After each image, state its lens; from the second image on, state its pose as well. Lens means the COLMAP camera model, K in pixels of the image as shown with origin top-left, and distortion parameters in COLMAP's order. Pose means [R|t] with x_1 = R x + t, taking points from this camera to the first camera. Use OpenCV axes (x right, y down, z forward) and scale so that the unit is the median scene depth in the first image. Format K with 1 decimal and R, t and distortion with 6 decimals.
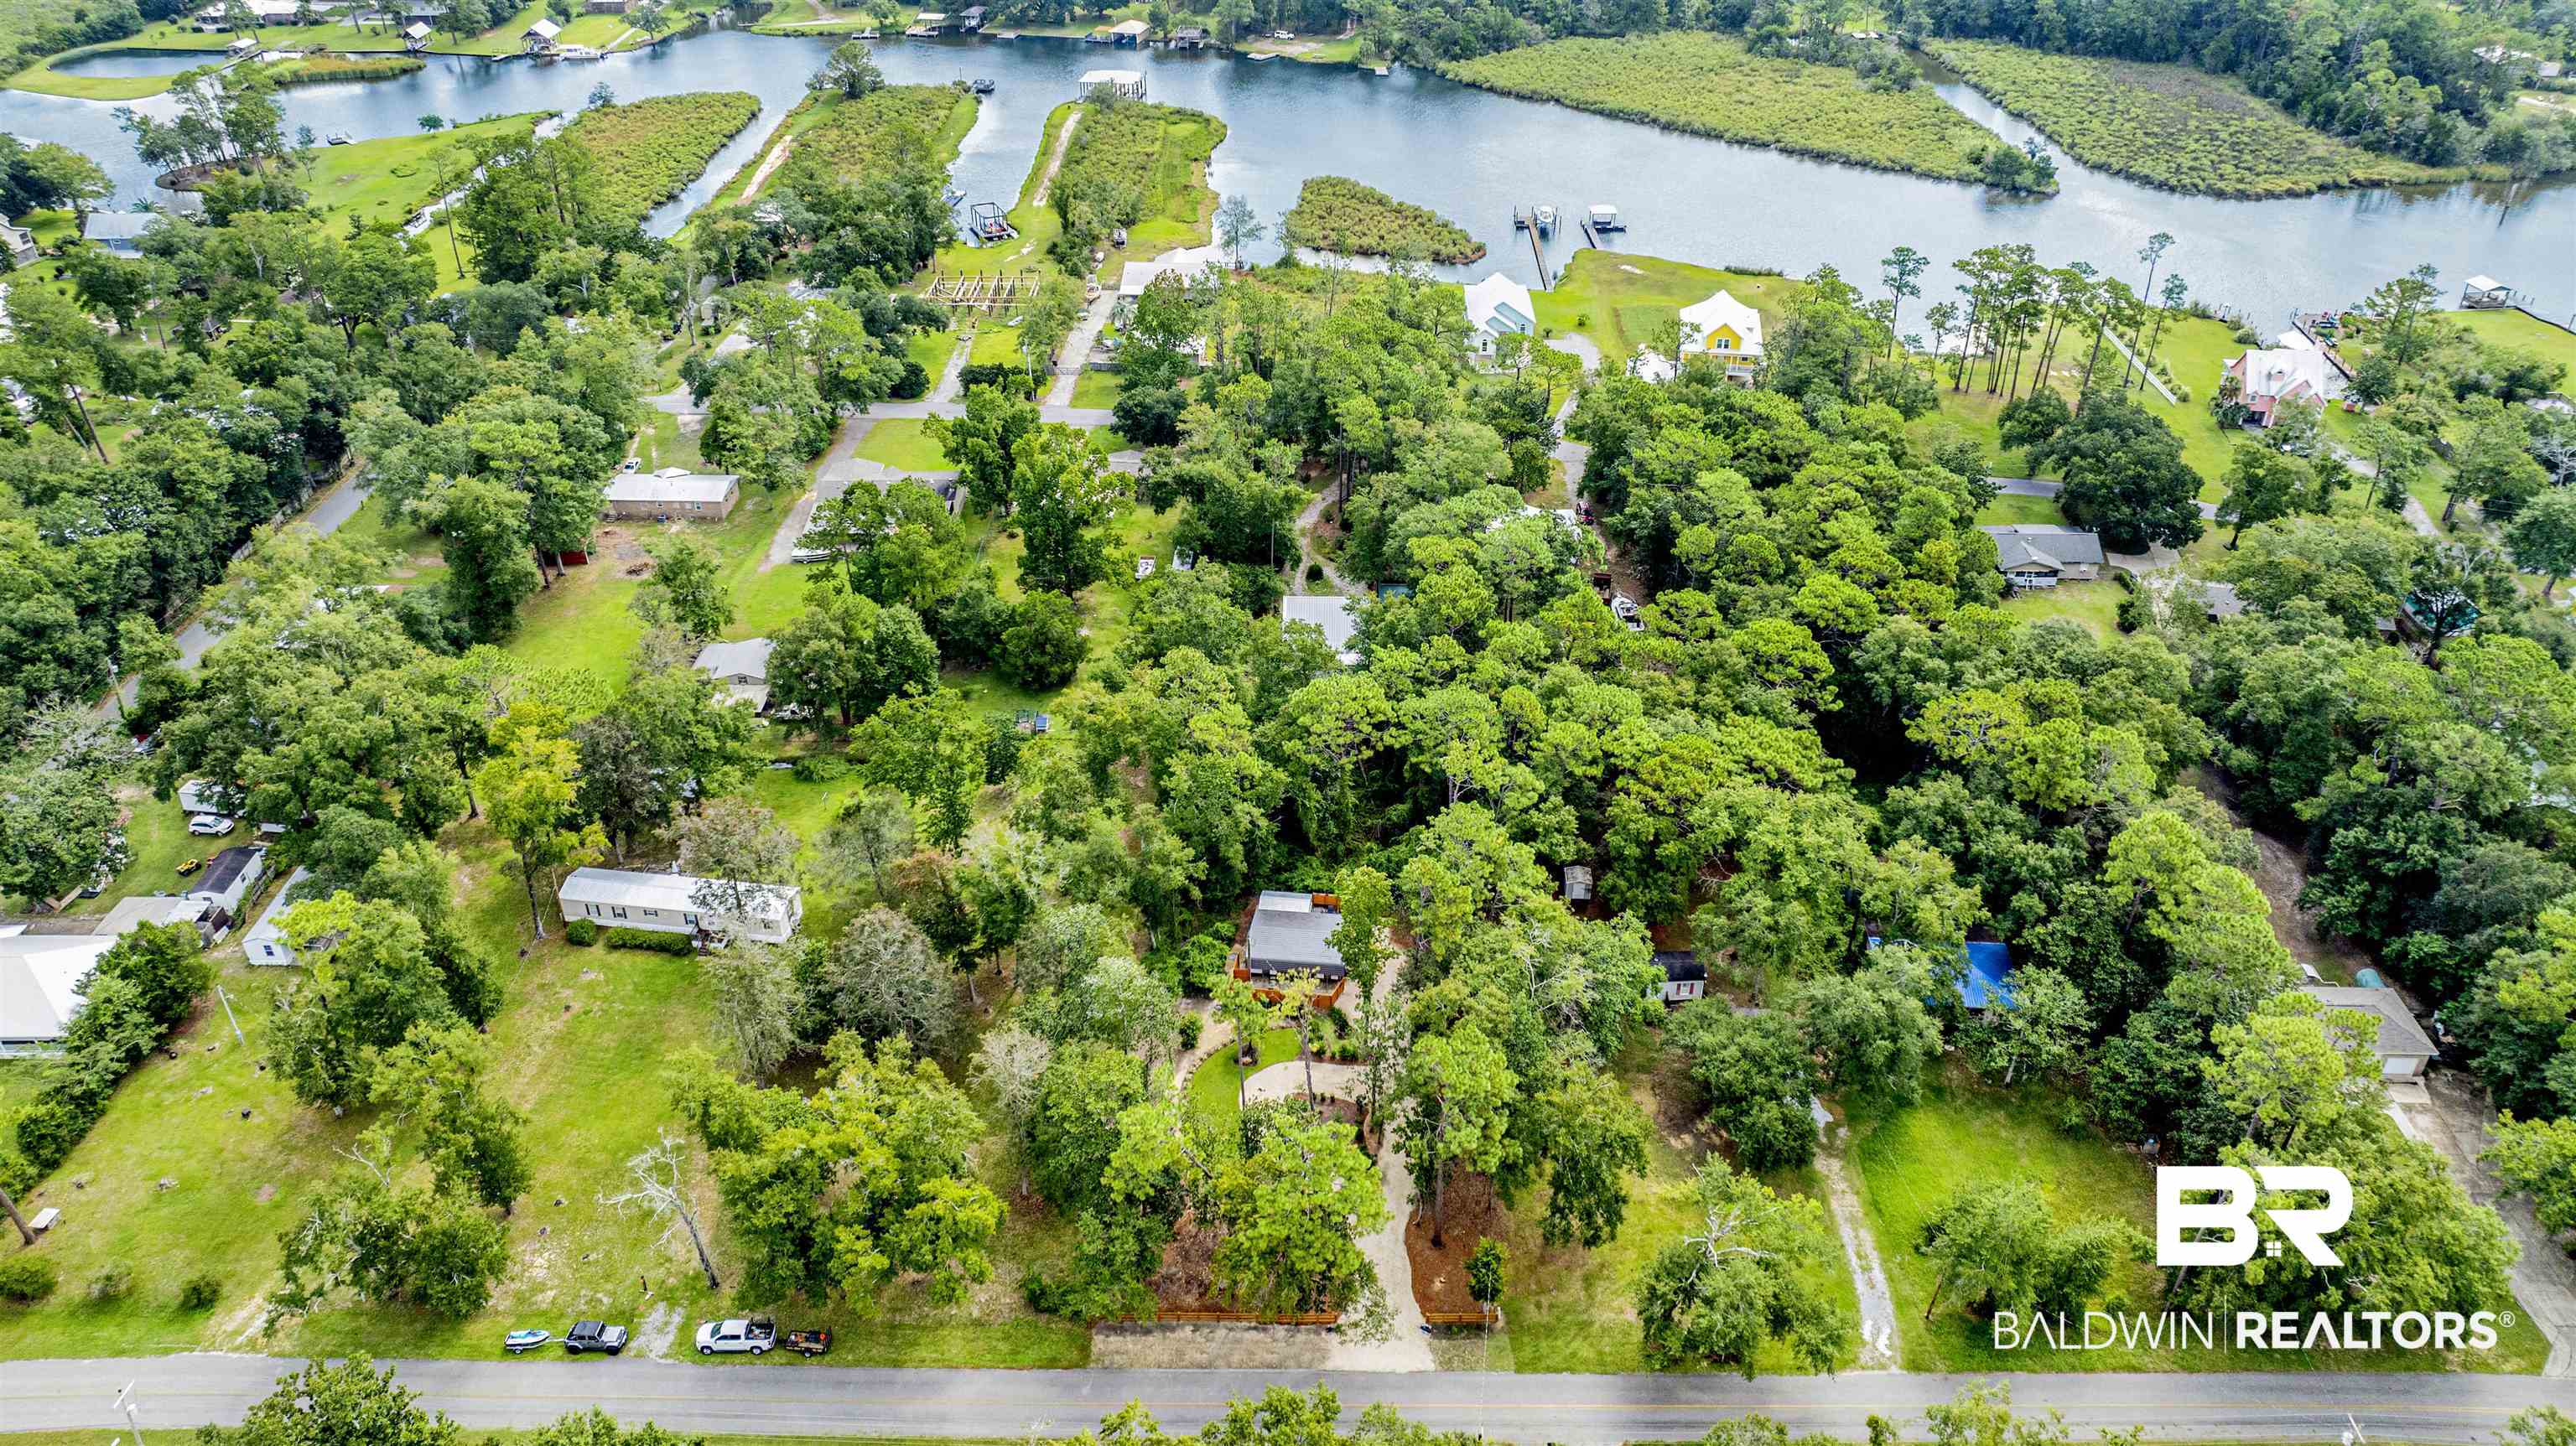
lens RADIAL K [[1842.1, 0, 1288.0], [0, 1842.1, 723.0], [0, 0, 1]] dist [-0.041386, 0.046115]
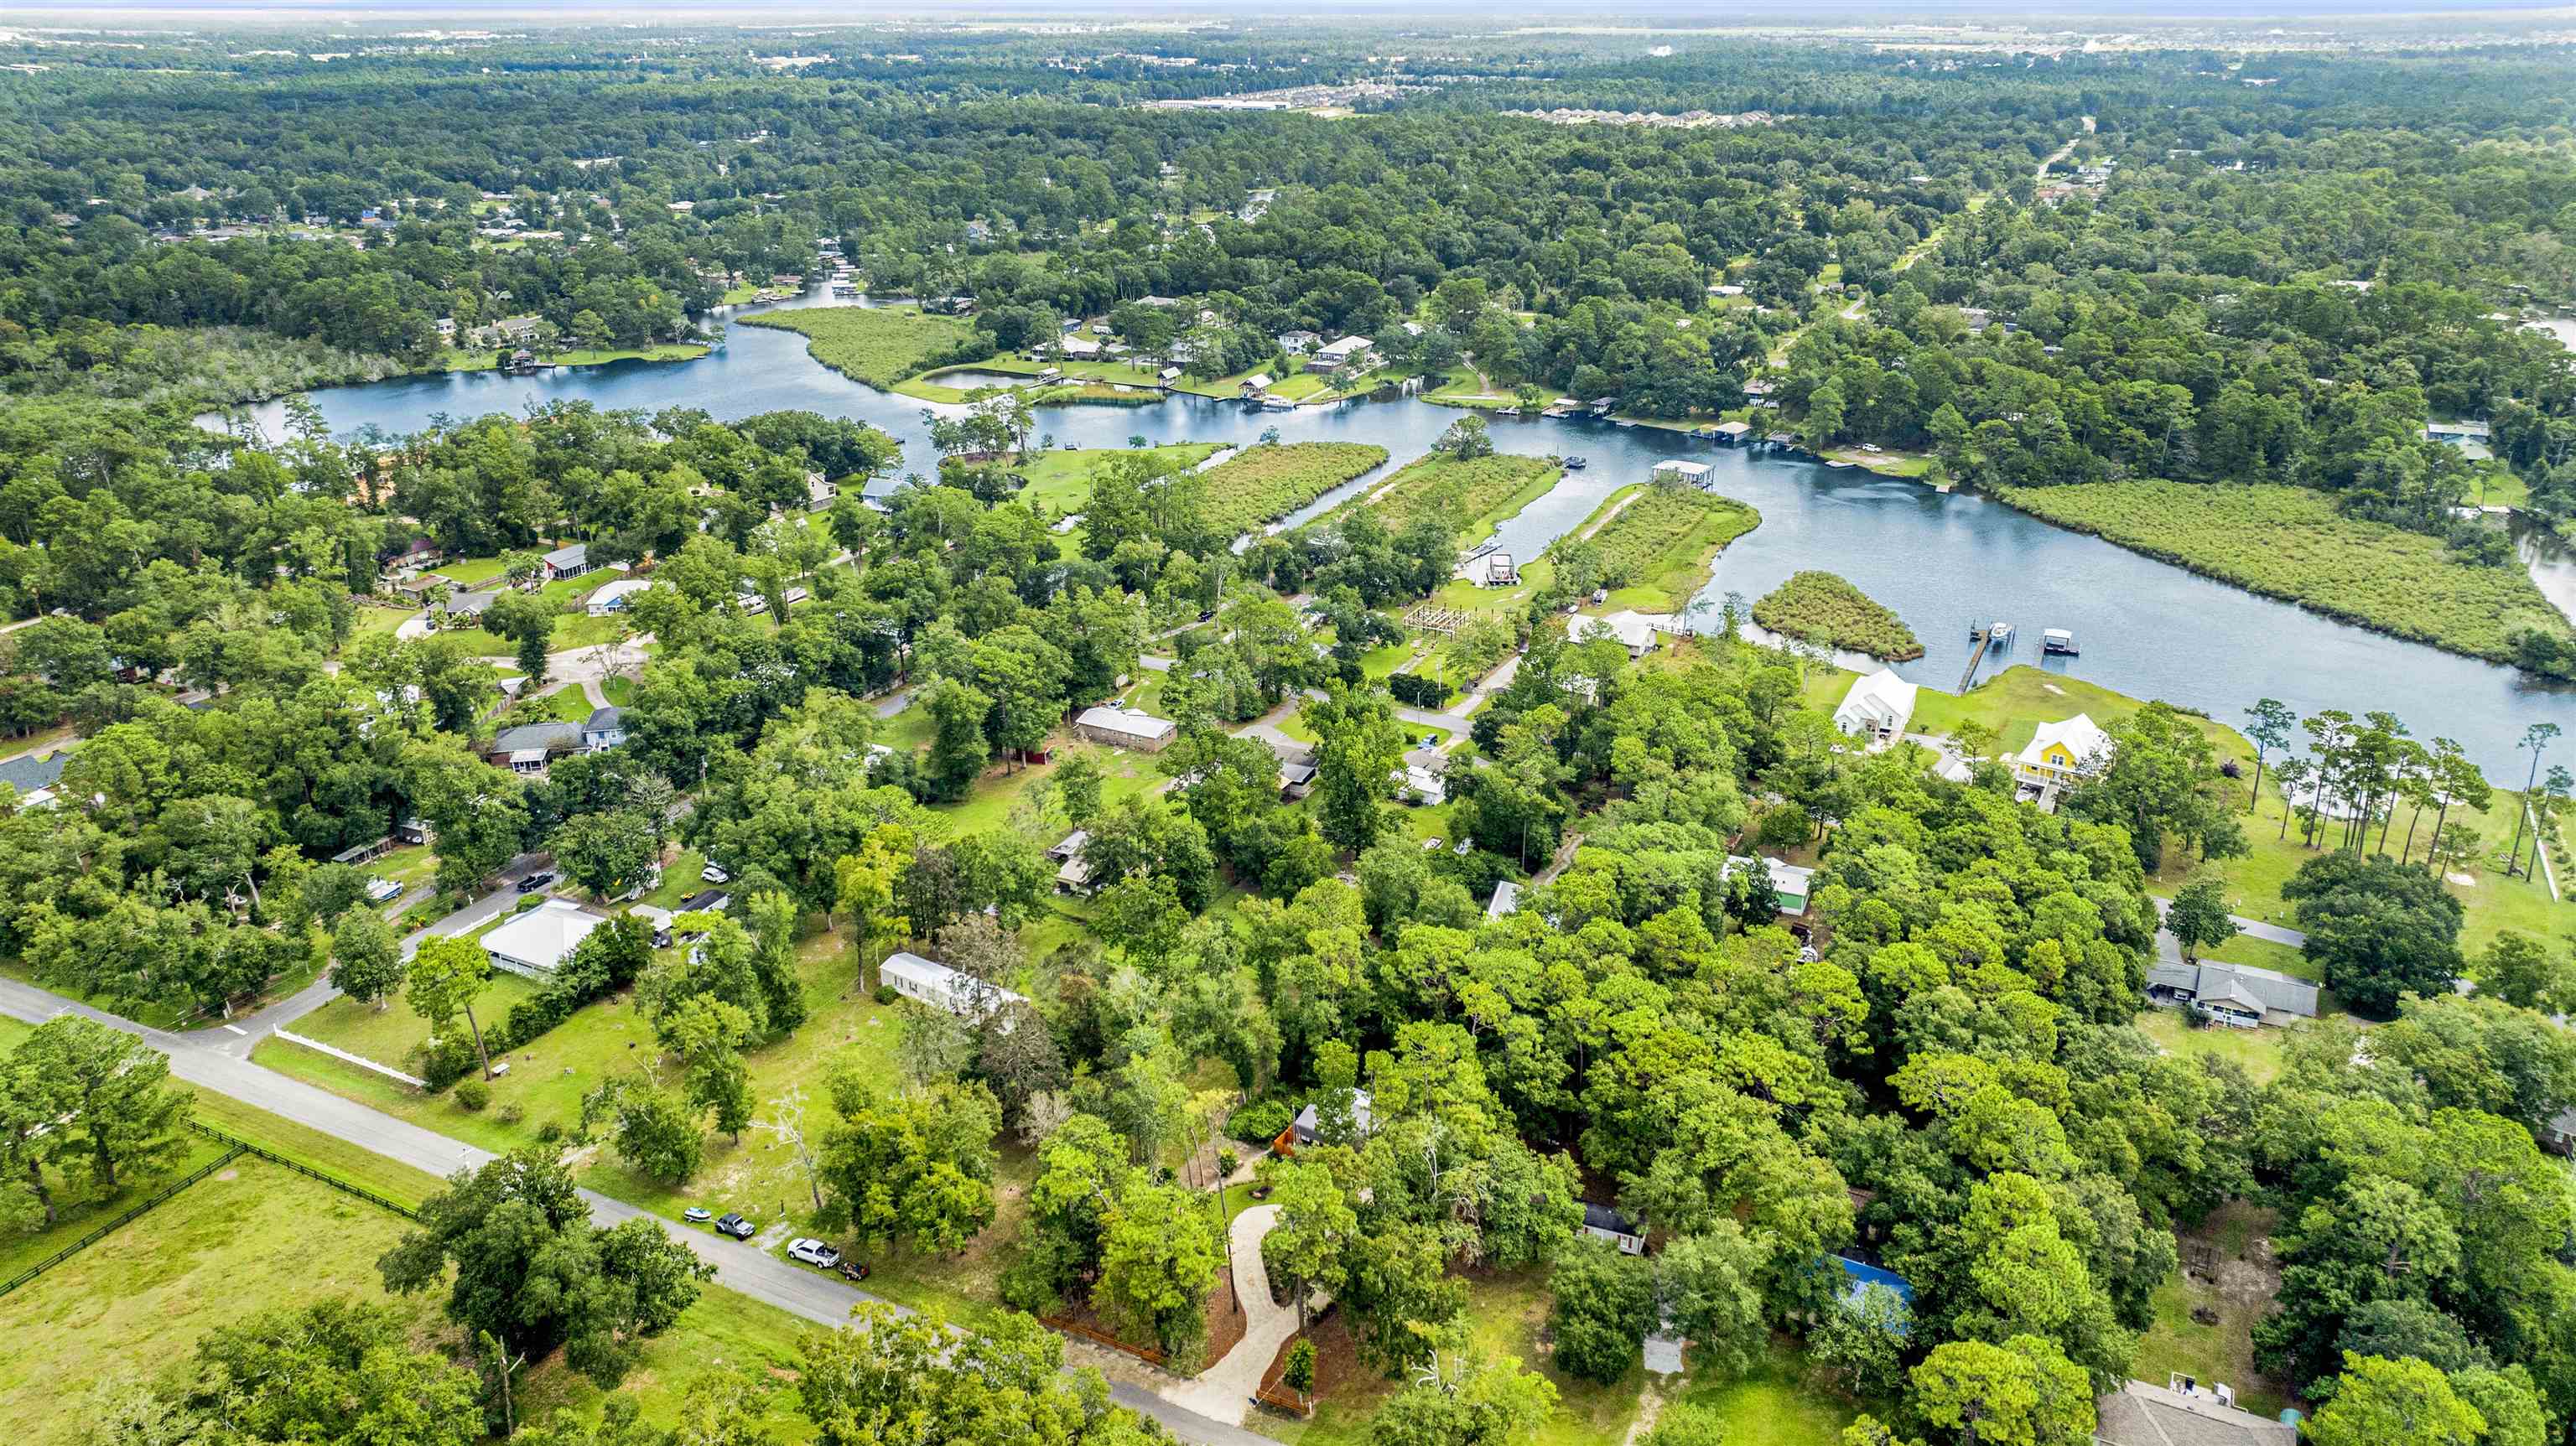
lens RADIAL K [[1842.8, 0, 1288.0], [0, 1842.8, 723.0], [0, 0, 1]] dist [-0.017851, -0.006052]
pose [[0.900035, 0.161221, -0.404901, 0.380423], [-0.235892, 0.961416, -0.141540, 0.038022], [0.366459, 0.222904, 0.903339, -0.173816]]
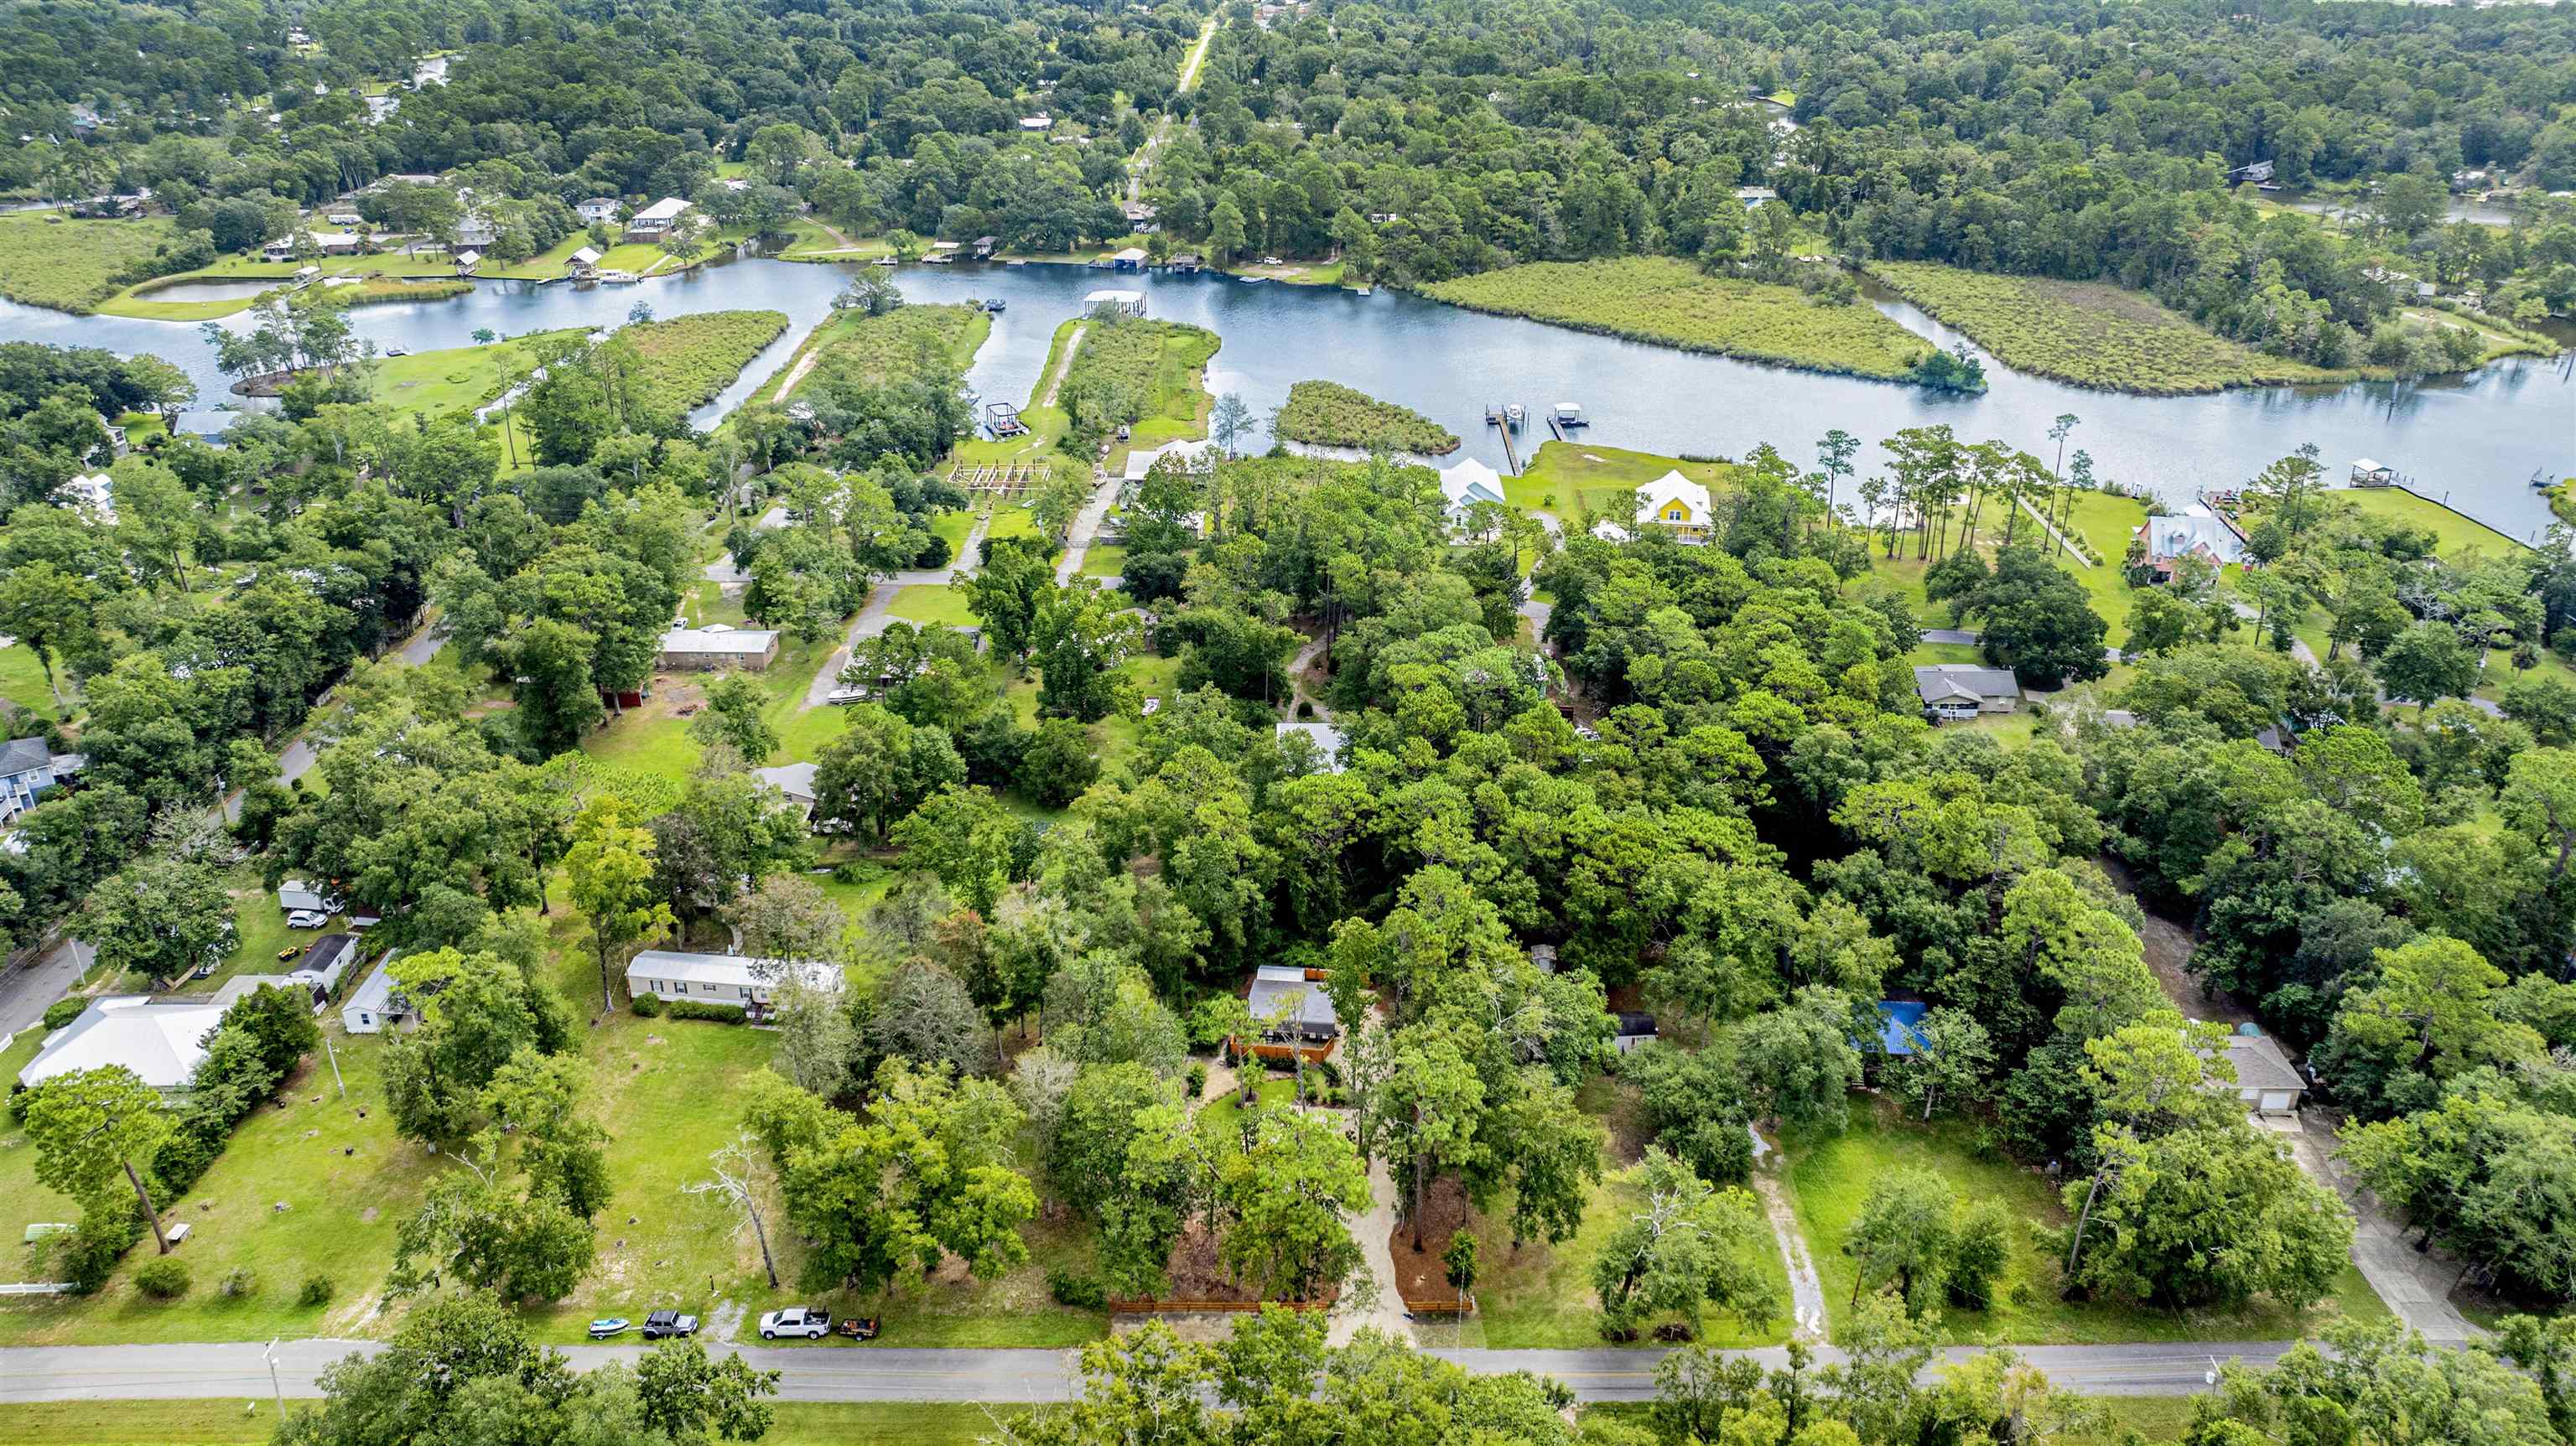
lens RADIAL K [[1855.2, 0, 1288.0], [0, 1855.2, 723.0], [0, 0, 1]] dist [-0.010046, -0.022872]
pose [[0.999973, -0.004071, 0.006114, -0.002976], [0.004806, 0.992082, -0.125499, 0.079210], [-0.005555, 0.125525, 0.992075, -0.122983]]
